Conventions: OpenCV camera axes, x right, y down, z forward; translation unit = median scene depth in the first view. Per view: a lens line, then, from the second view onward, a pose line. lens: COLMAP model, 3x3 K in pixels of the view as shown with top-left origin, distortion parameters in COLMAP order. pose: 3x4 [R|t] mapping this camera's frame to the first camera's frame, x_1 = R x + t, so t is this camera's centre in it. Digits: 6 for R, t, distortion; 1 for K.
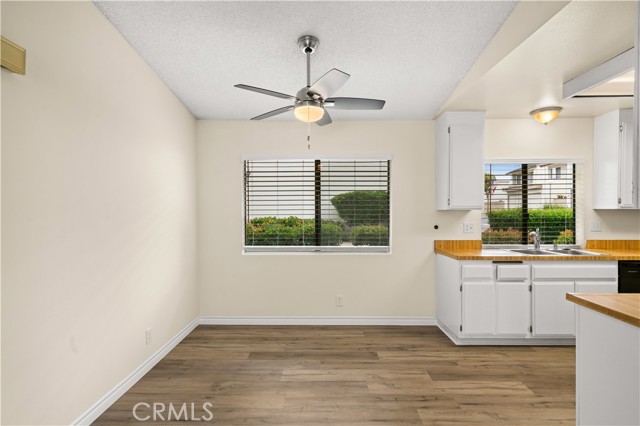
lens RADIAL K [[319.1, 0, 318.7], [0, 319.1, 215.4], [0, 0, 1]] dist [0.000581, 0.000643]
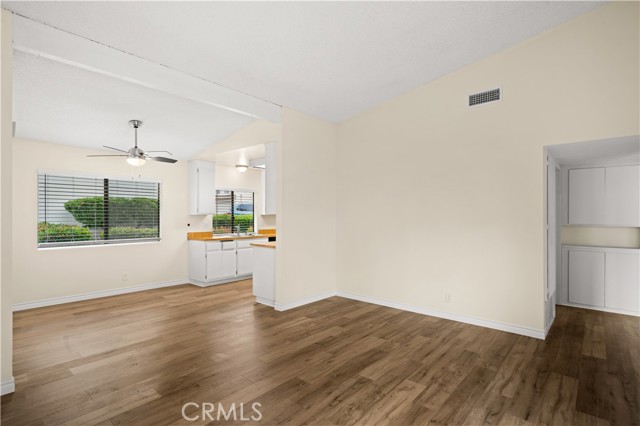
lens RADIAL K [[319.1, 0, 317.0], [0, 319.1, 215.9], [0, 0, 1]] dist [0.000581, 0.000643]
pose [[0.648490, 0.003011, 0.761218, -0.521905], [0.005363, 0.999949, -0.008524, 0.007952], [-0.761205, 0.009610, 0.648440, -0.674328]]
